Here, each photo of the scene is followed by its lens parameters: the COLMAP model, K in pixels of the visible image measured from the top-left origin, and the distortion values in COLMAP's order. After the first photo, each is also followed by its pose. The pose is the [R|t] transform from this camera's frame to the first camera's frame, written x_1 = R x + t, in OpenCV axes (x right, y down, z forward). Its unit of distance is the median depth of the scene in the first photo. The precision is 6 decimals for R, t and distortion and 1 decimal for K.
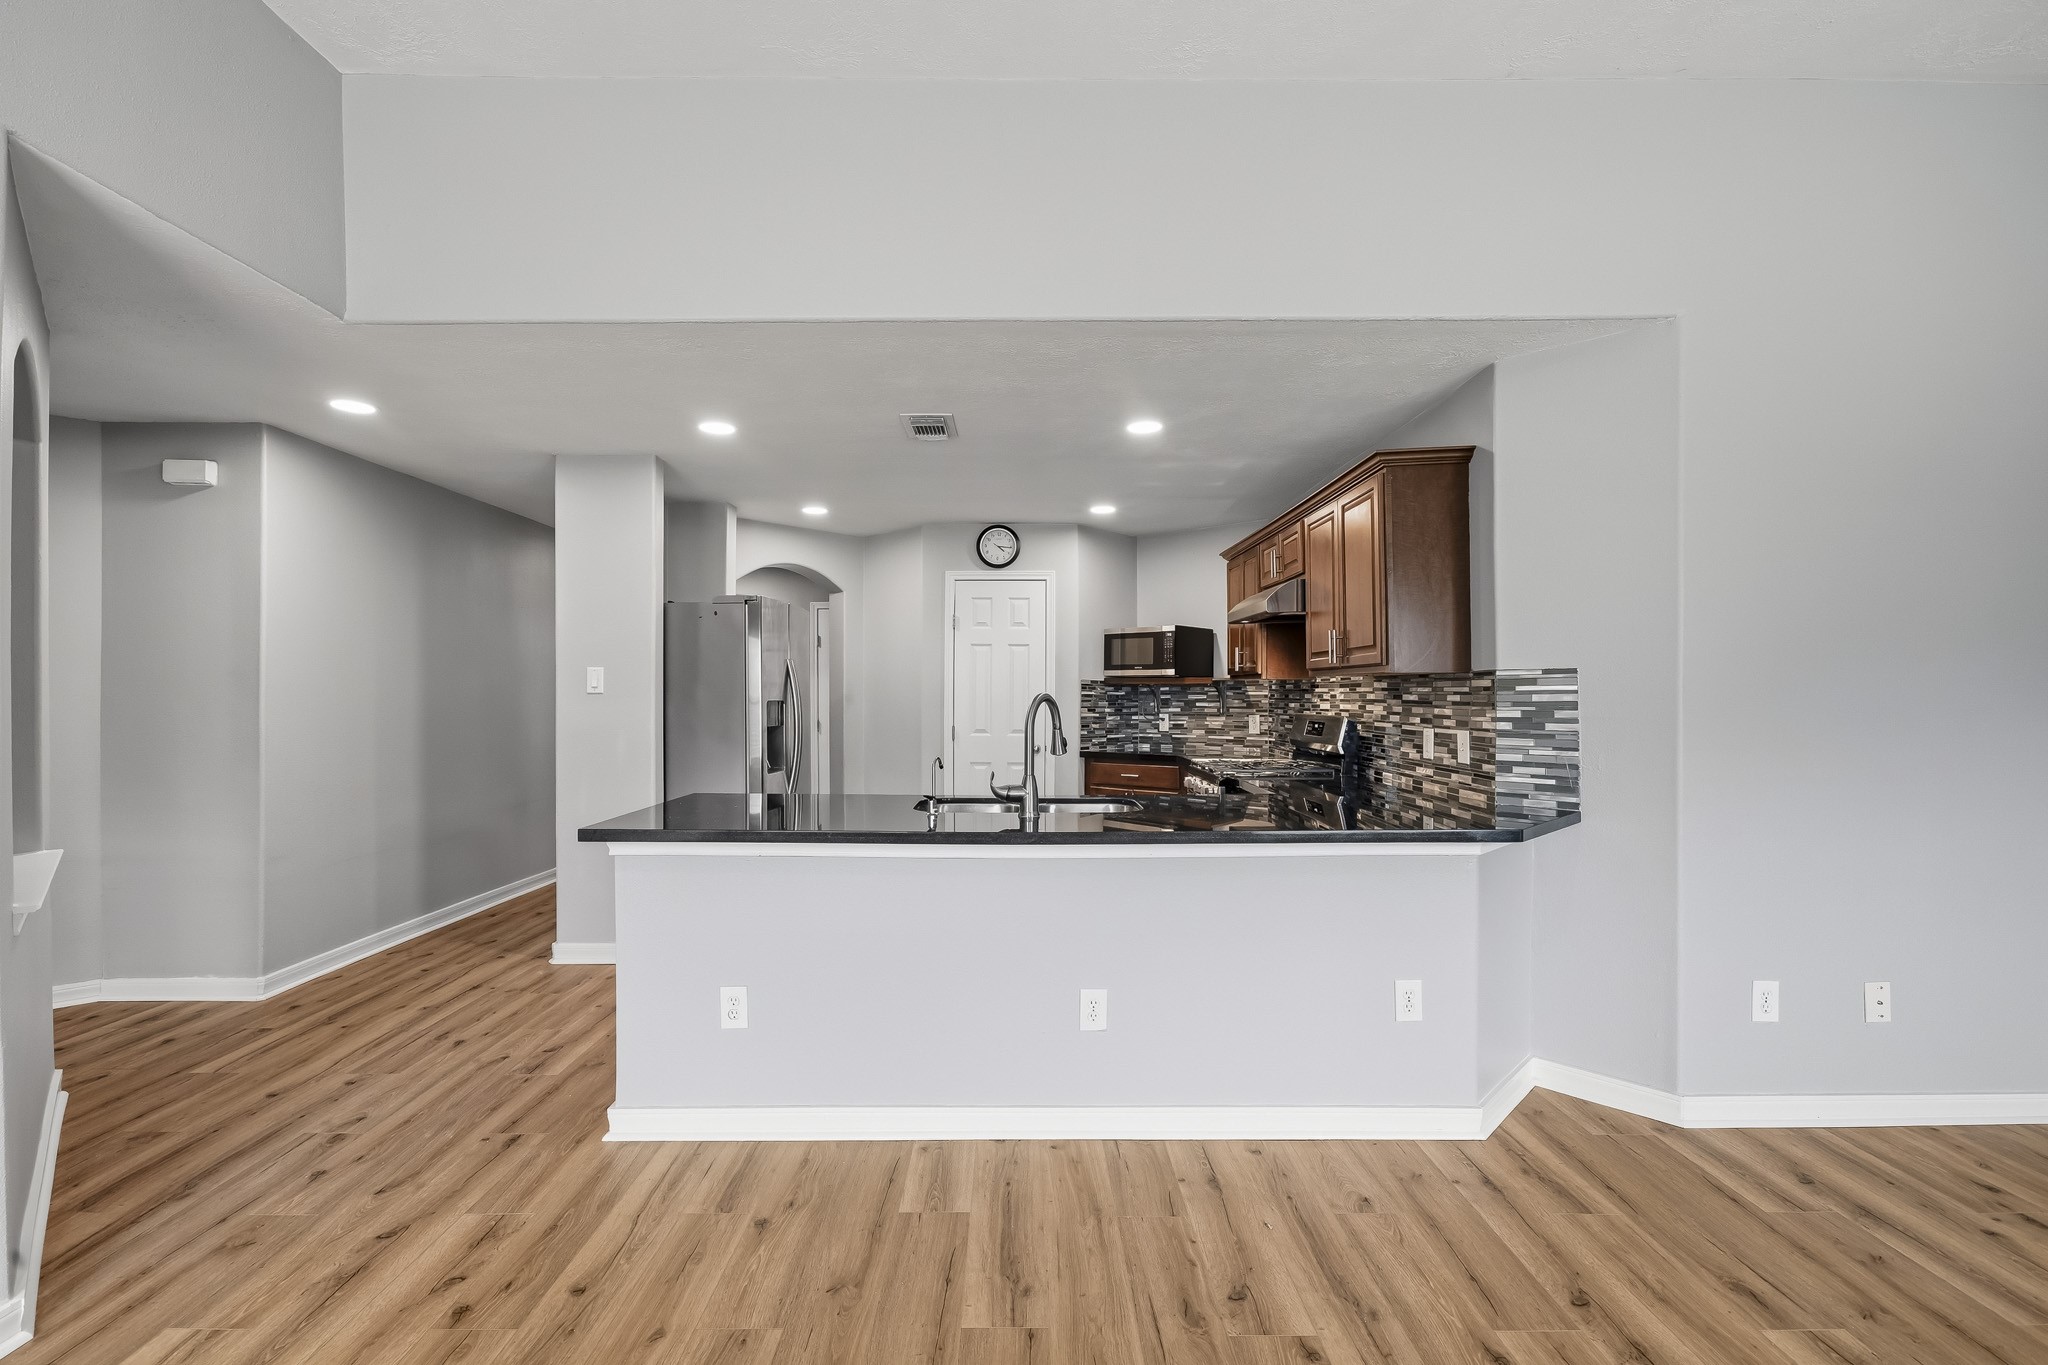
lens RADIAL K [[952.3, 0, 1024.0], [0, 952.3, 682.5], [0, 0, 1]] dist [0.001991, 0.000366]
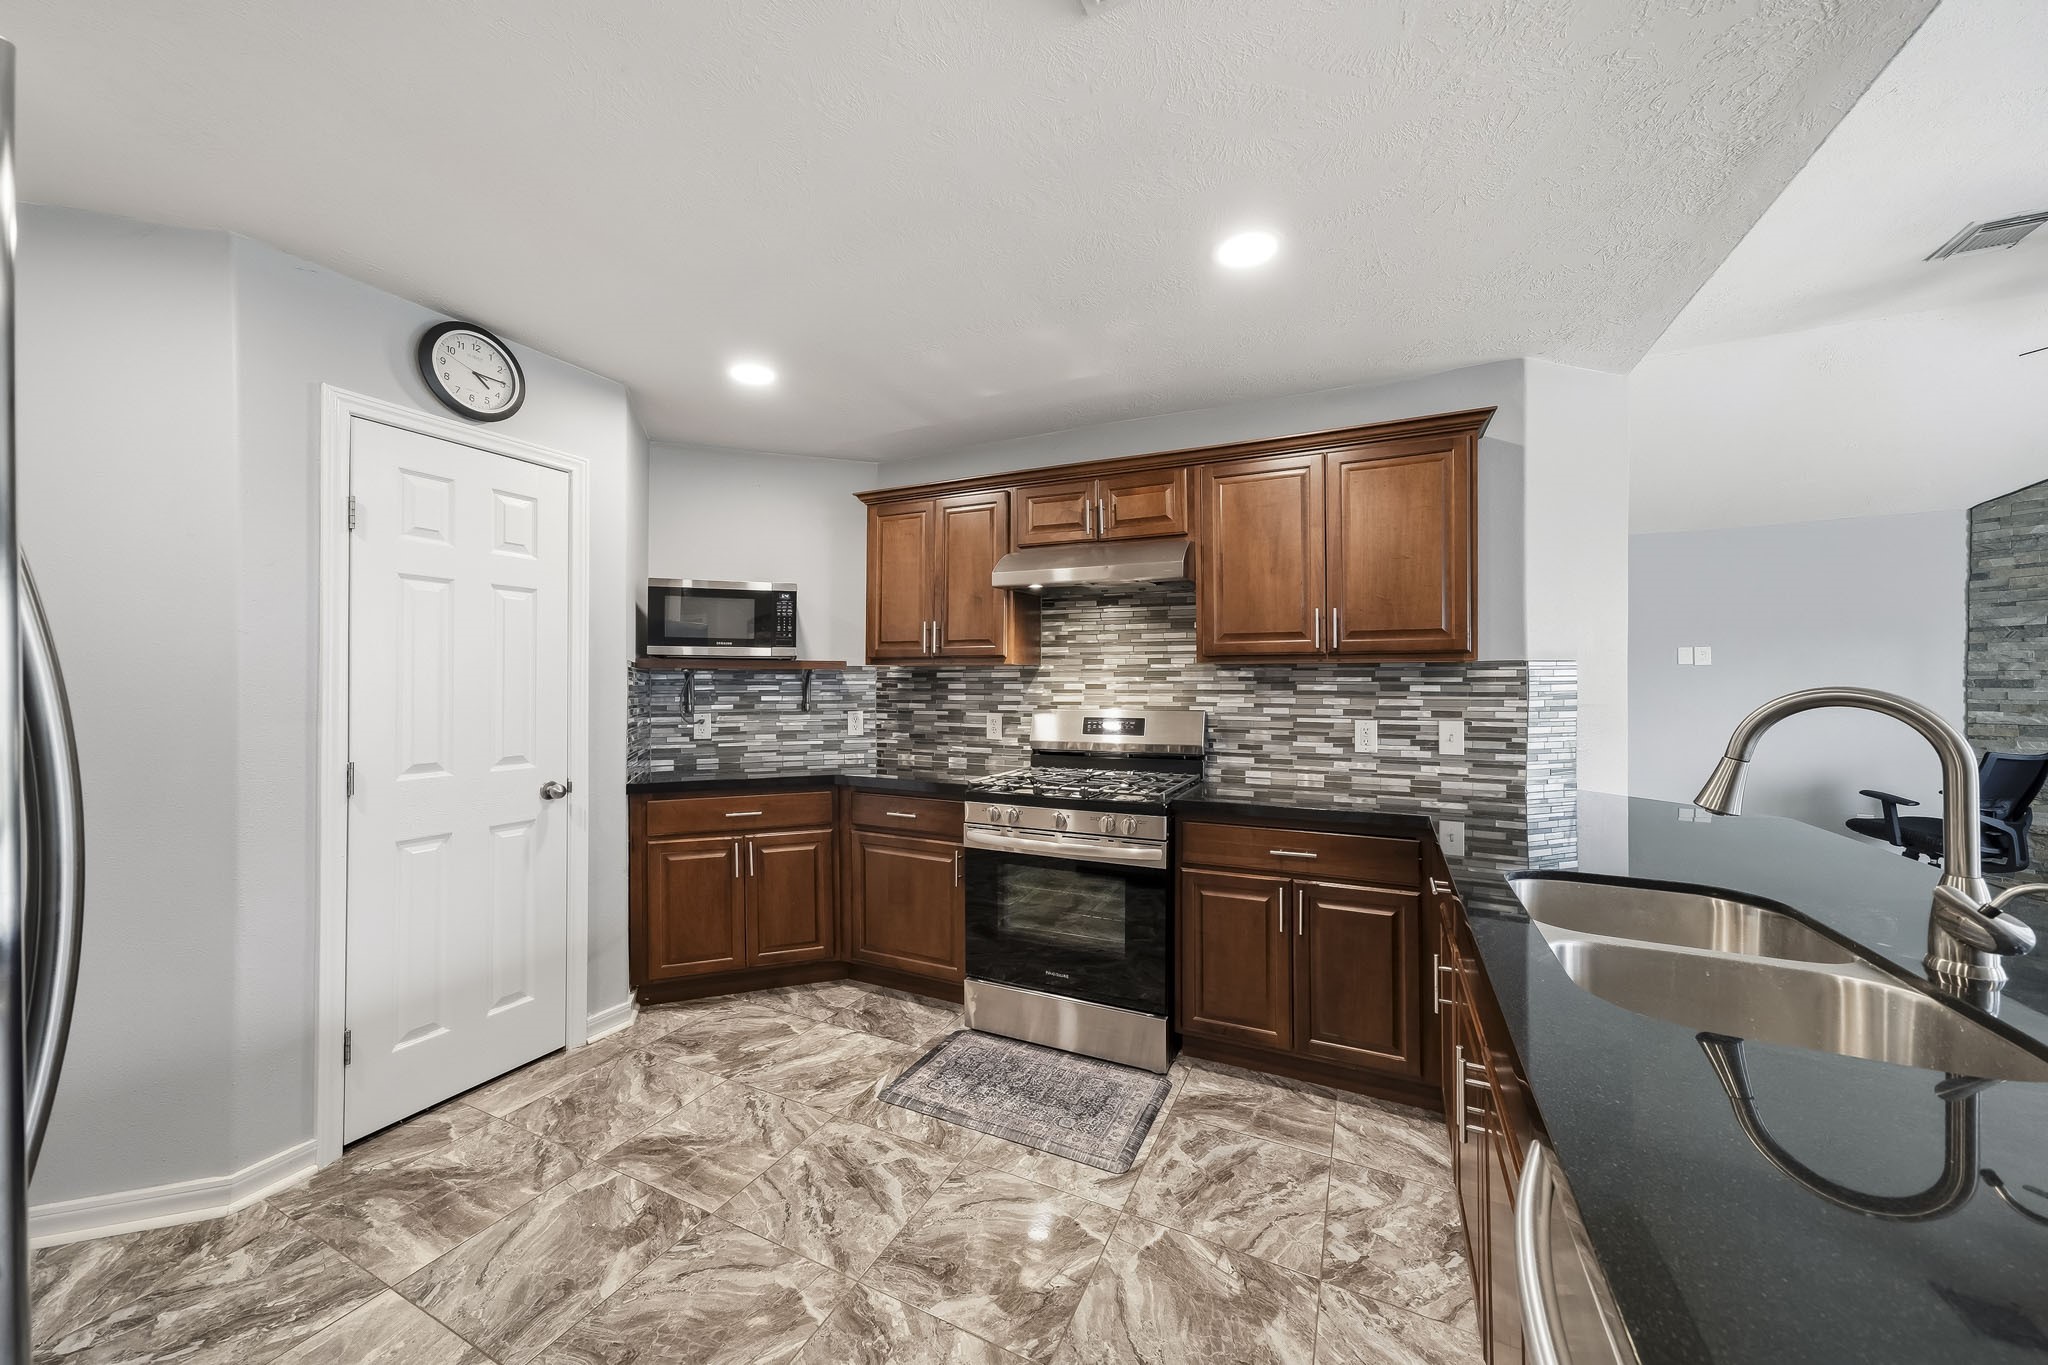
lens RADIAL K [[730.7, 0, 1024.0], [0, 730.7, 682.5], [0, 0, 1]] dist [-0.000508, 0.000060]
pose [[0.445497, 0.000544, 0.895283, -0.230413], [-0.010022, 0.999940, 0.004380, 0.006417], [-0.895227, -0.010924, 0.445476, 0.592165]]
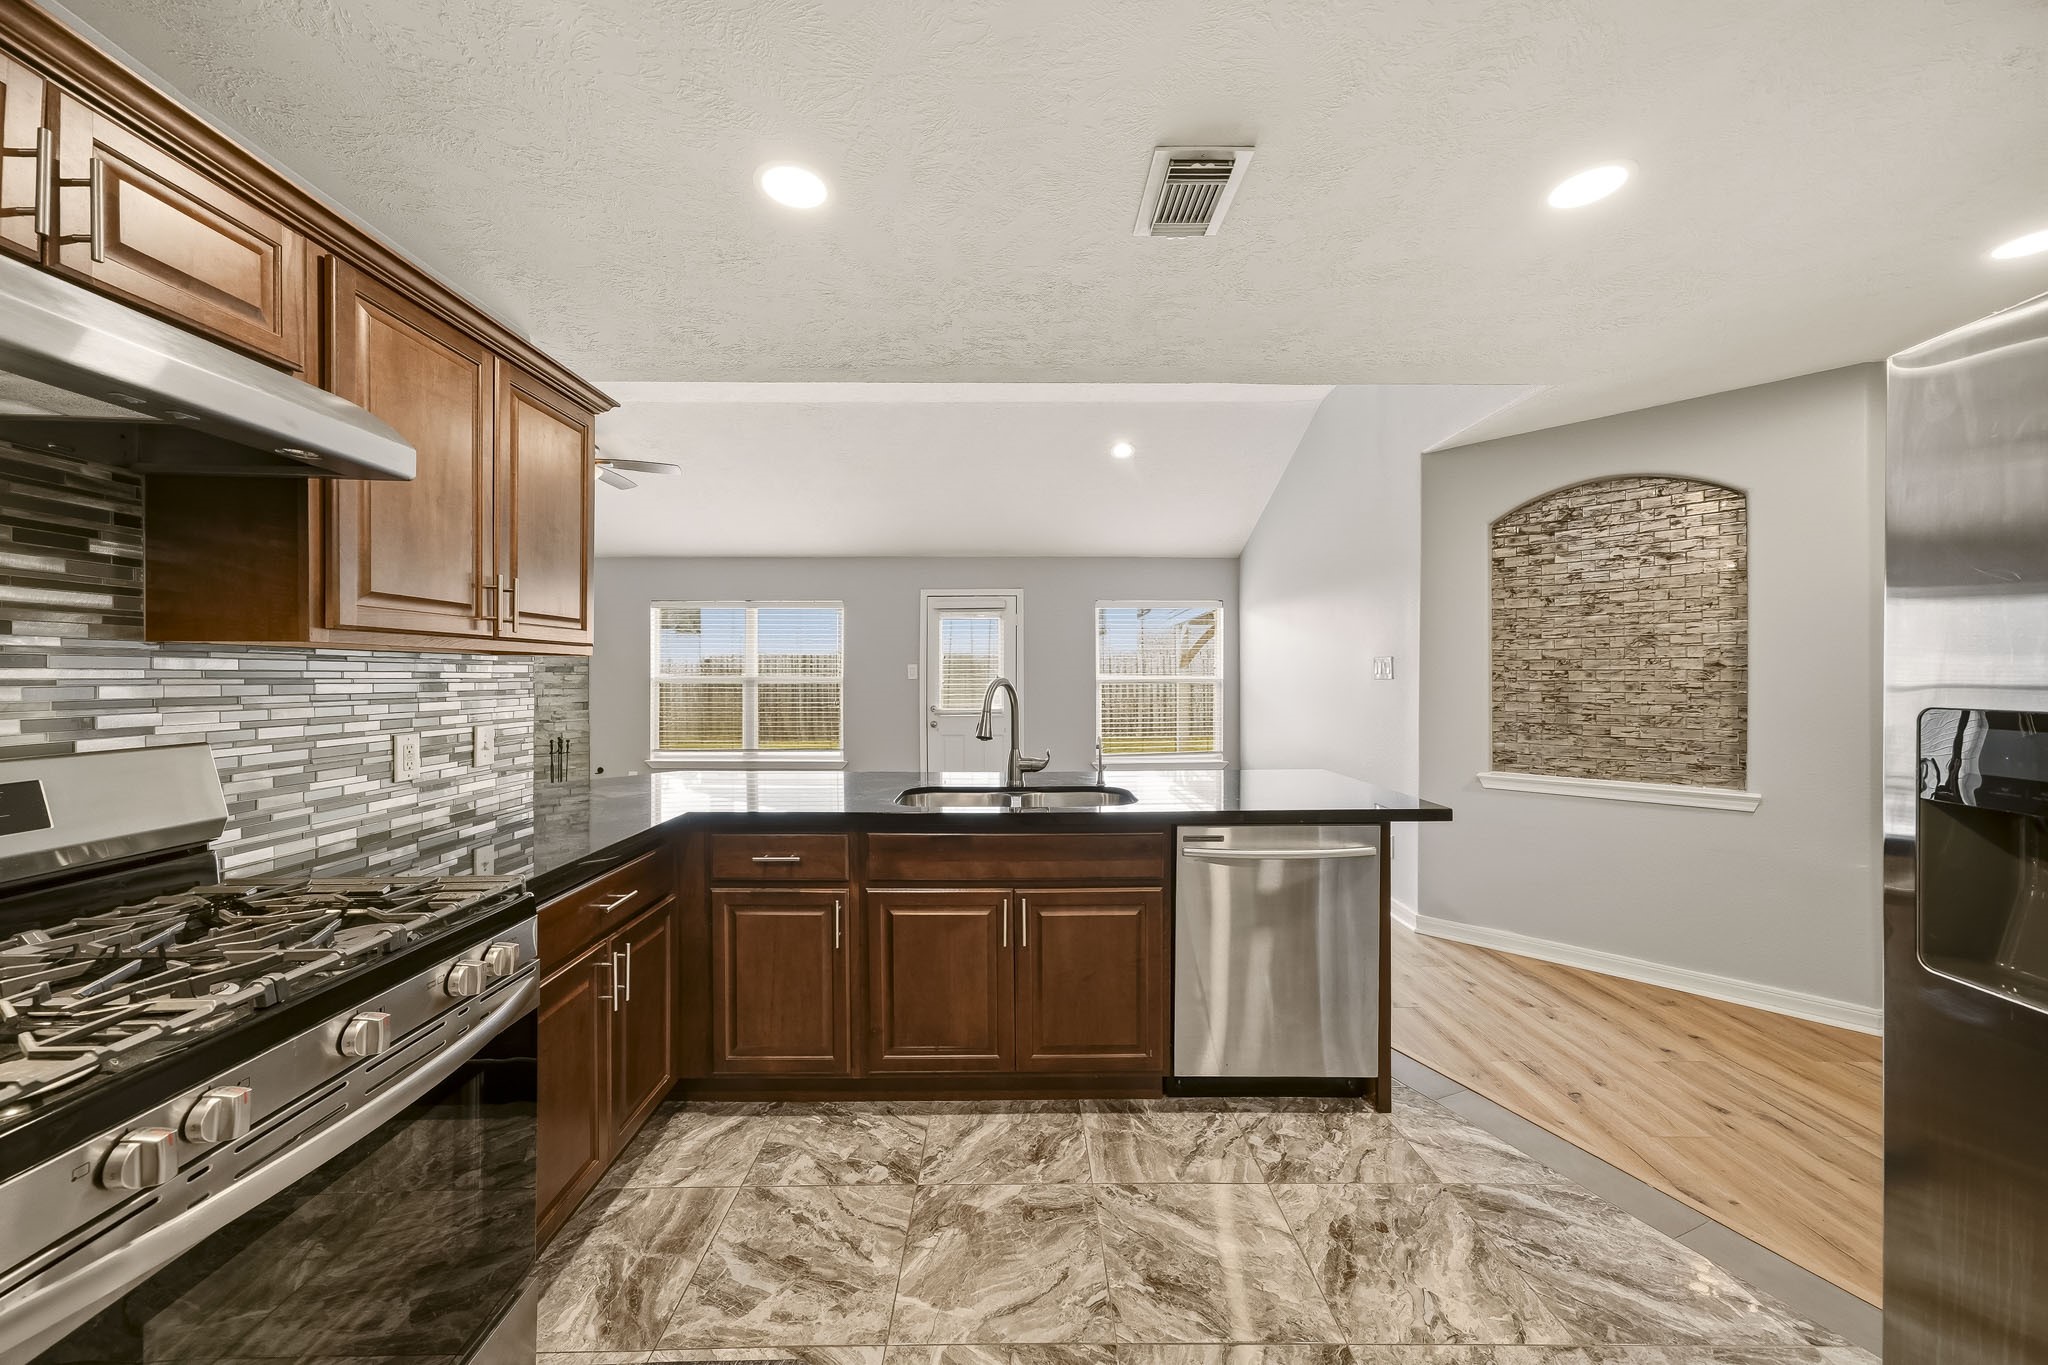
lens RADIAL K [[722.1, 0, 1023.1], [0, 722.1, 672.3], [0, 0, 1]] dist [0.001773, 0.000150]
pose [[-0.999975, 0.003376, -0.006175, -0.000202], [0.003468, 0.999881, -0.015012, 0.008490], [0.006124, -0.015033, -0.999868, 0.909813]]
